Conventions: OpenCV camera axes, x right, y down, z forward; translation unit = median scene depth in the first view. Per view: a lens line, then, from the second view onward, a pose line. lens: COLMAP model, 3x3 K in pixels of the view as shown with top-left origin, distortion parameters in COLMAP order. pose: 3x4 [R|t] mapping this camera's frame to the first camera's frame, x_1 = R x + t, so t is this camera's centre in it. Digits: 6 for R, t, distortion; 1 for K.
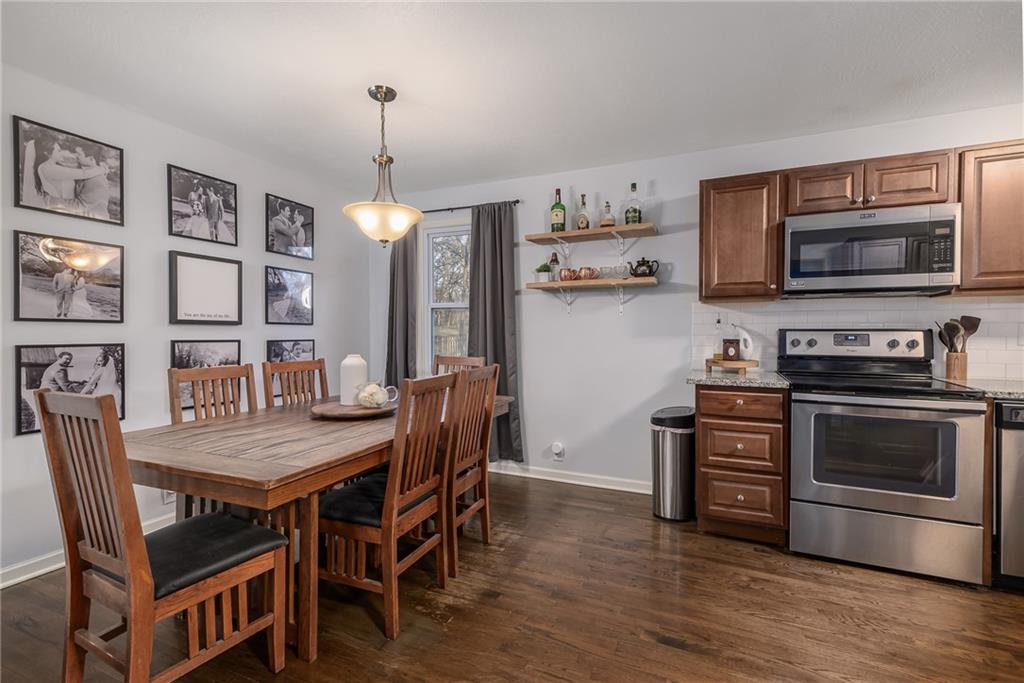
lens RADIAL K [[461.7, 0, 507.8], [0, 461.7, 335.8], [0, 0, 1]] dist [0.005081, 0.000482]
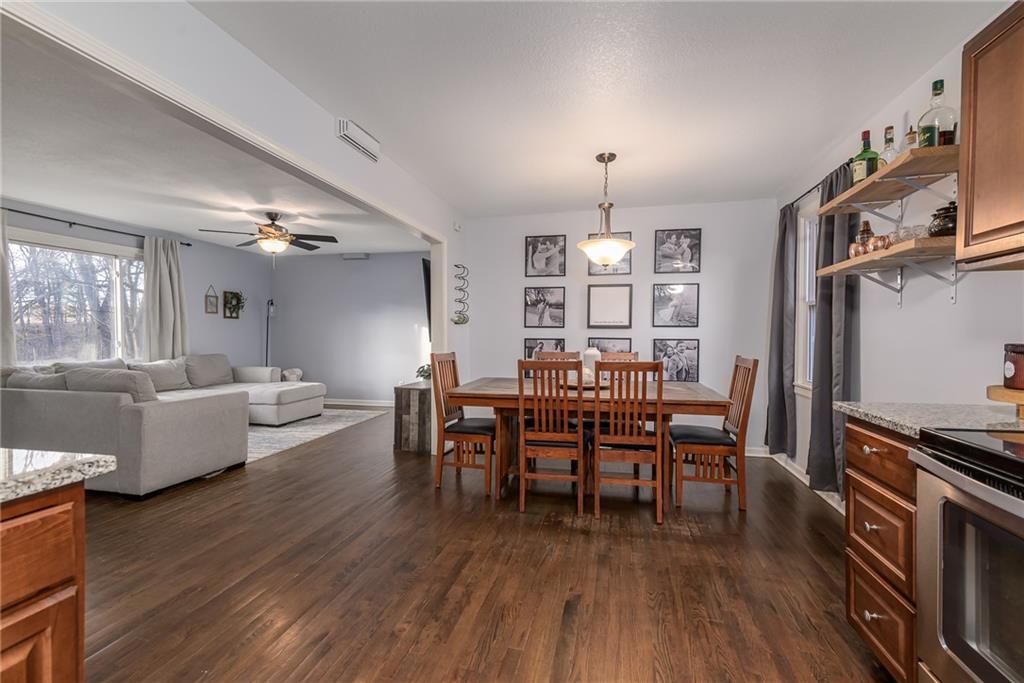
lens RADIAL K [[461.7, 0, 509.4], [0, 461.7, 338.0], [0, 0, 1]] dist [0.005081, 0.000482]
pose [[0.188200, 0.009606, -0.982084, 1.029860], [-0.010615, 0.999914, 0.007747, 0.001484], [0.982073, 0.008967, 0.188286, 0.462642]]
